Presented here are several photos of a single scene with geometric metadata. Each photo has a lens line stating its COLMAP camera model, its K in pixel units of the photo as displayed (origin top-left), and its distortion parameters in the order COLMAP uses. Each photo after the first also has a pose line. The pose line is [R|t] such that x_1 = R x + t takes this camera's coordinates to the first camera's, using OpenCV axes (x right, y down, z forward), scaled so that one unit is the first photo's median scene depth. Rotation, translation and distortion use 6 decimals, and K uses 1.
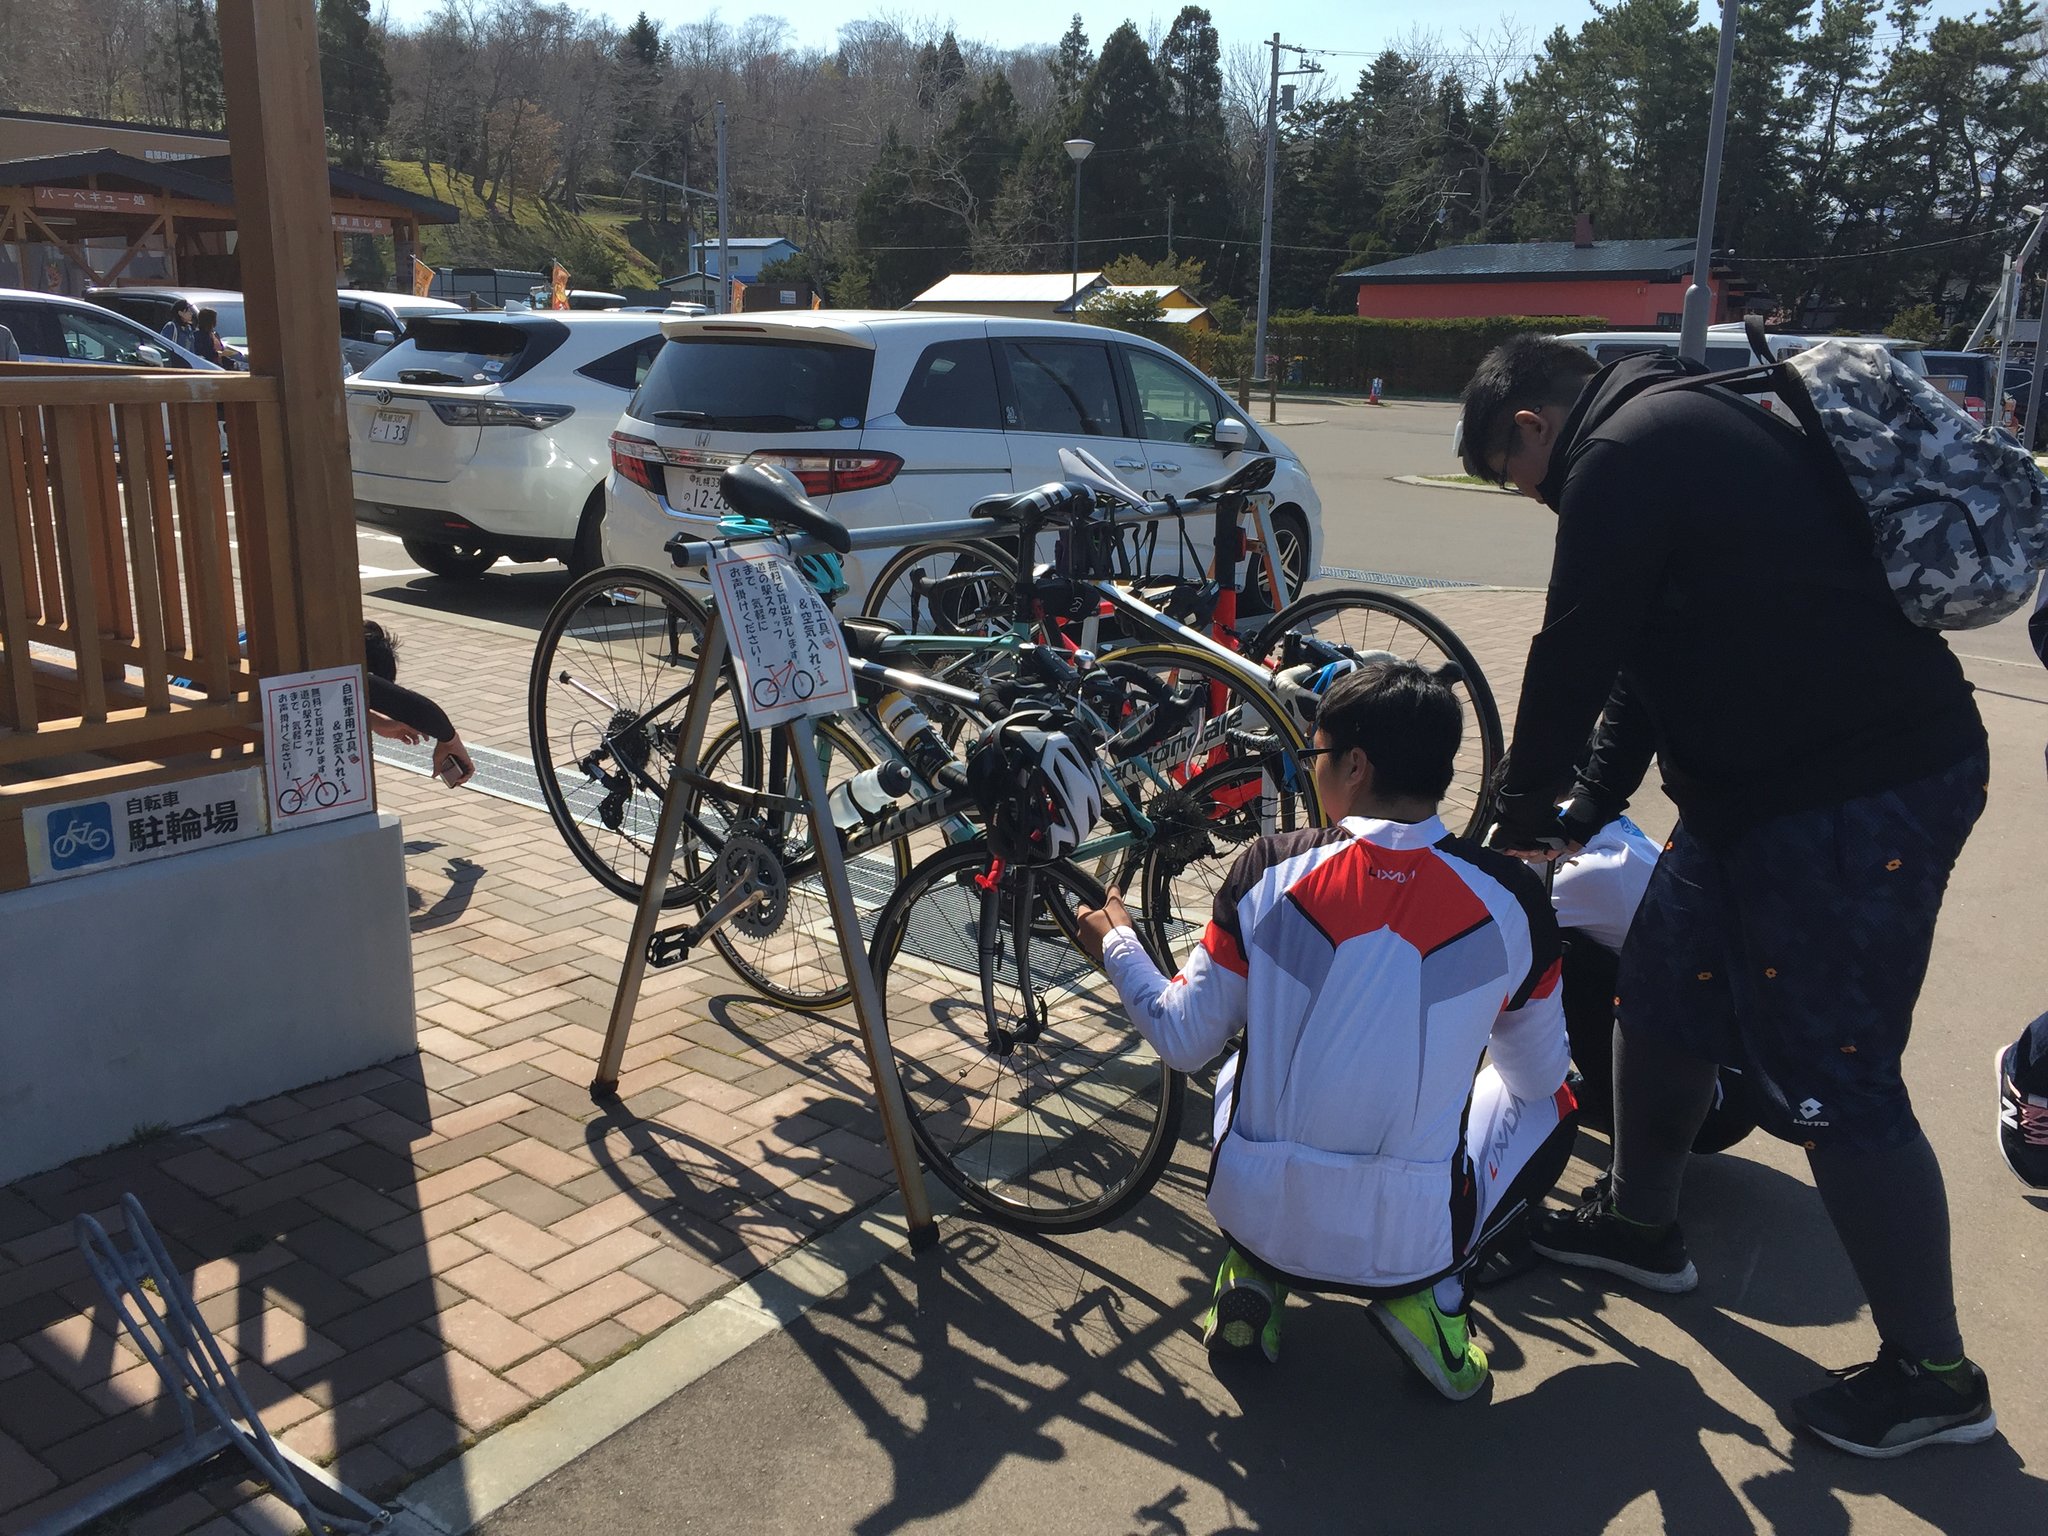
lens RADIAL K [[1731.7, 0, 1025.0], [0, 1731.7, 768.5], [0, 0, 1]] dist [0.011143, 0.003035]
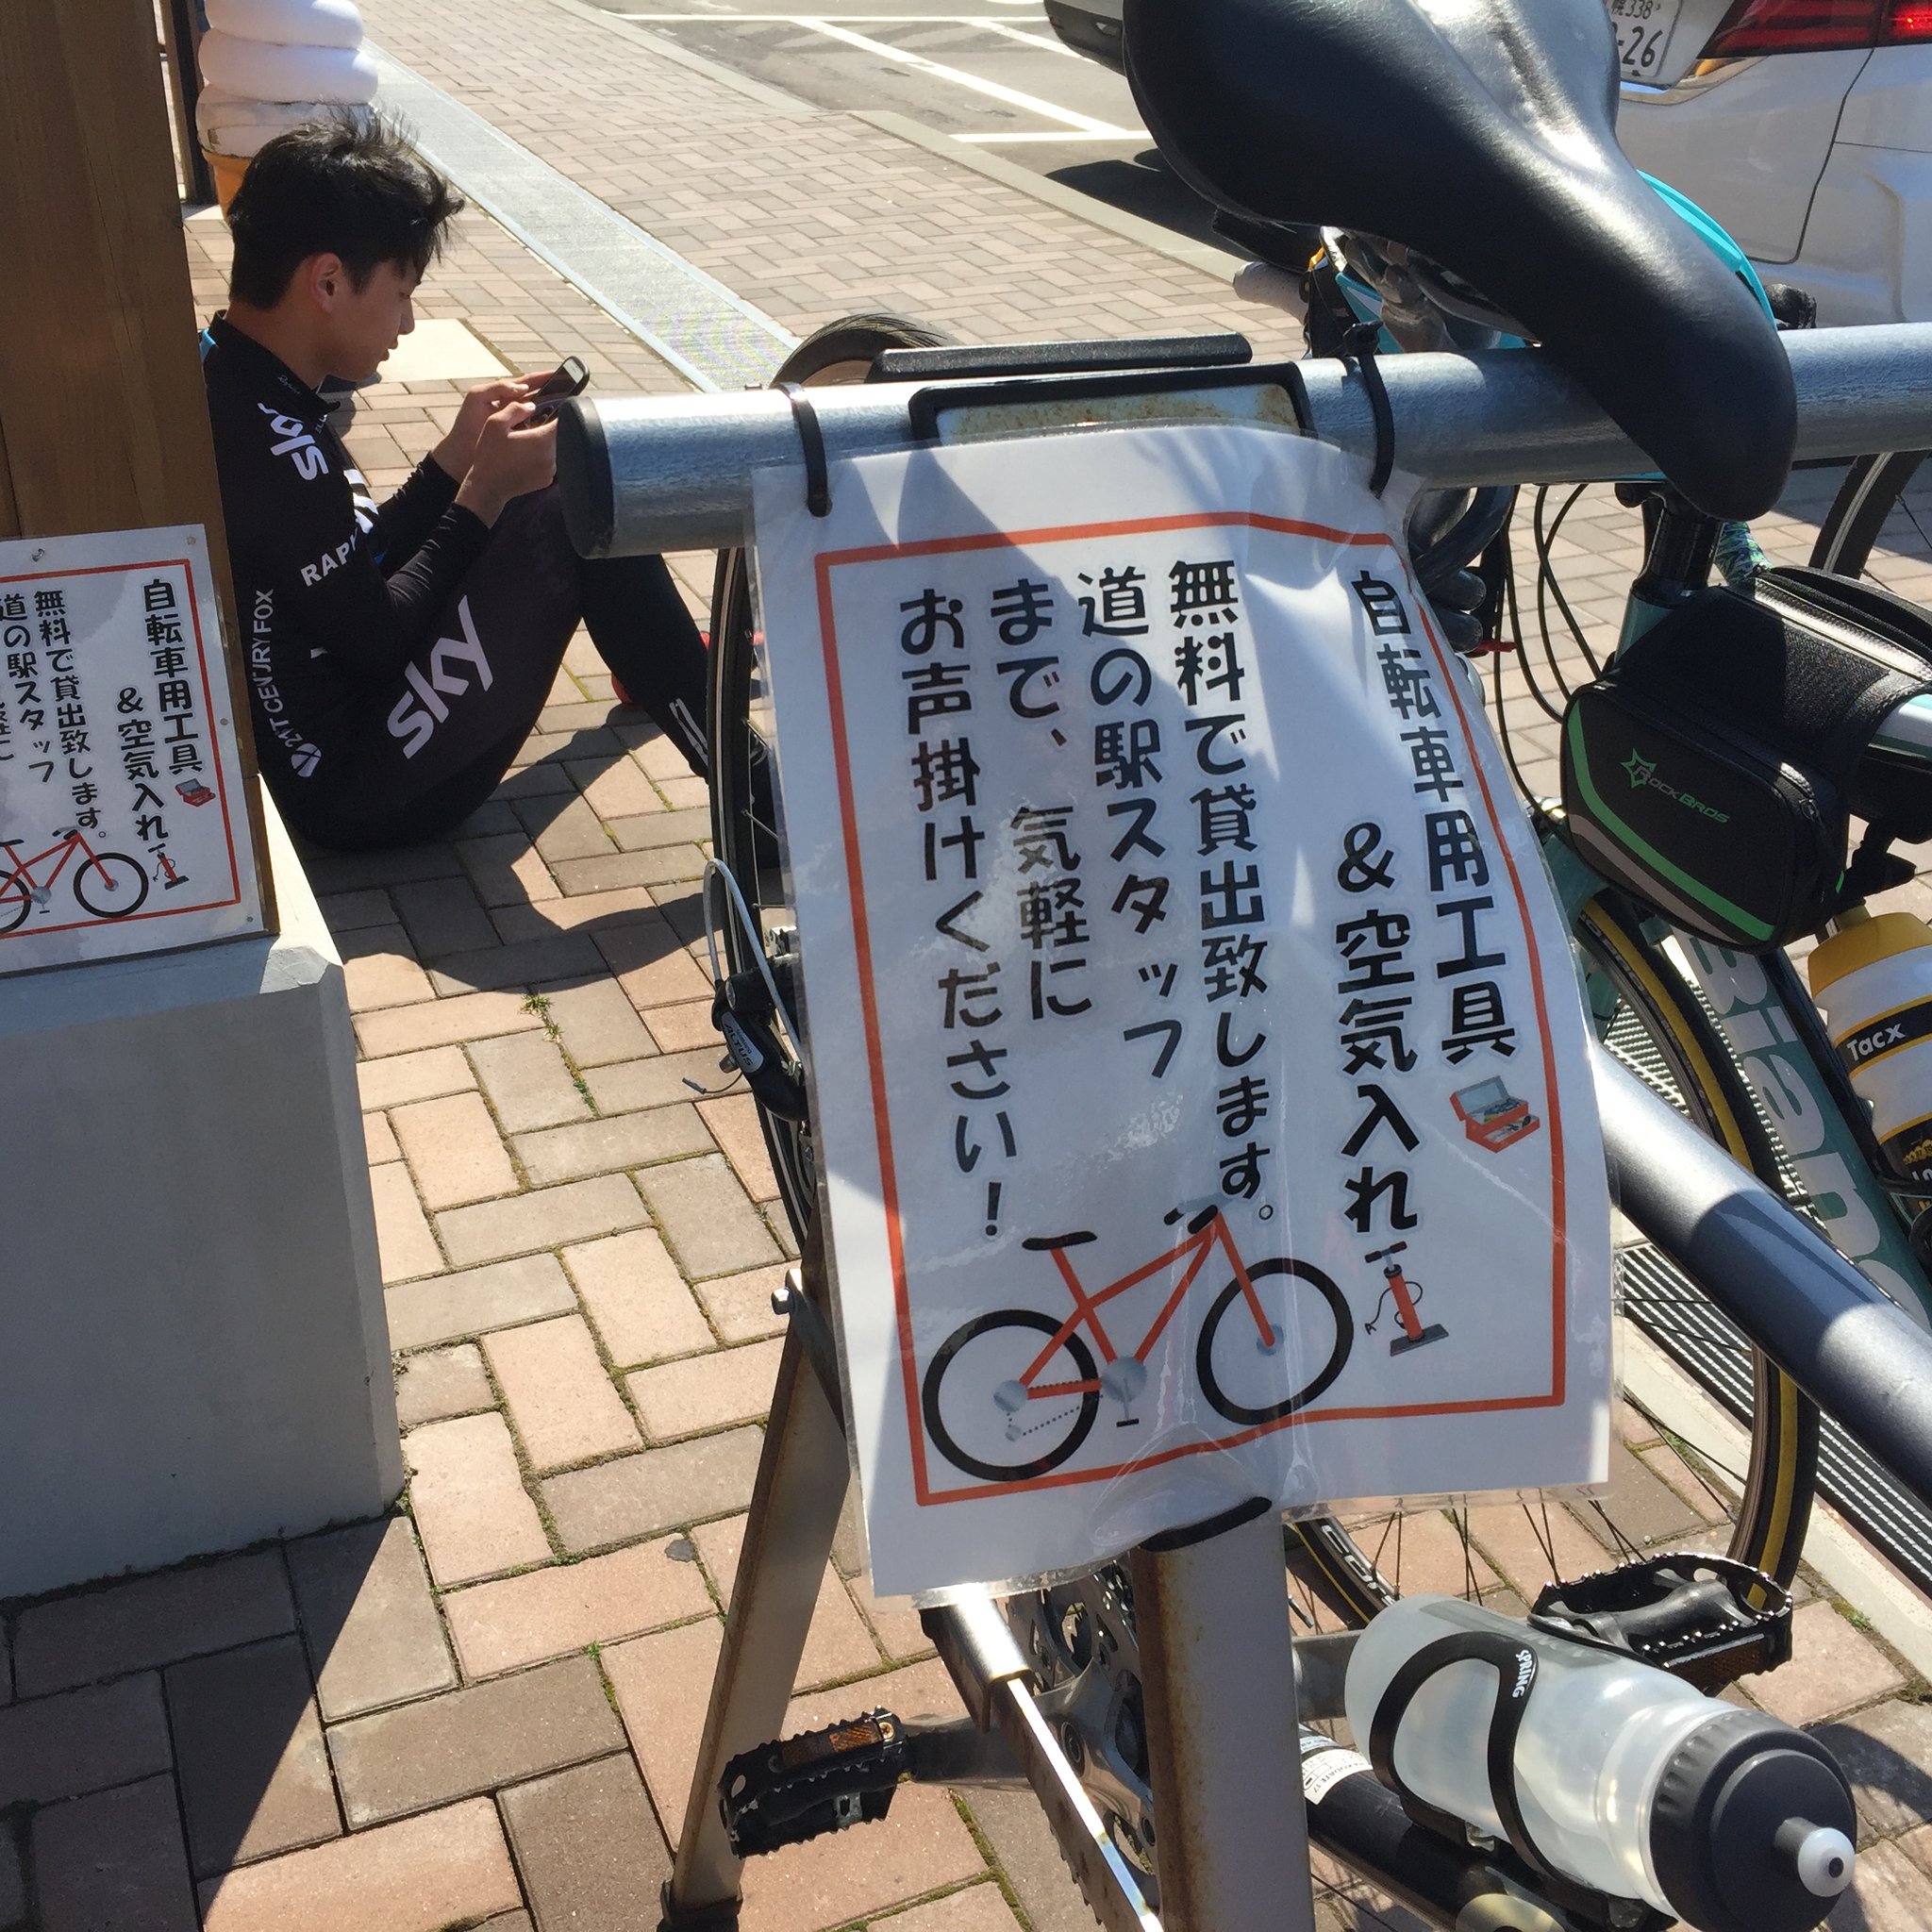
lens RADIAL K [[2271.6, 0, 968.1], [0, 2271.6, 964.2], [0, 0, 1]] dist [0.016212, 0.000000]
pose [[0.889269, 0.228266, -0.396351, -0.073935], [-0.129161, 0.956620, 0.261143, -0.128662], [0.438768, -0.181033, 0.880176, 0.770599]]
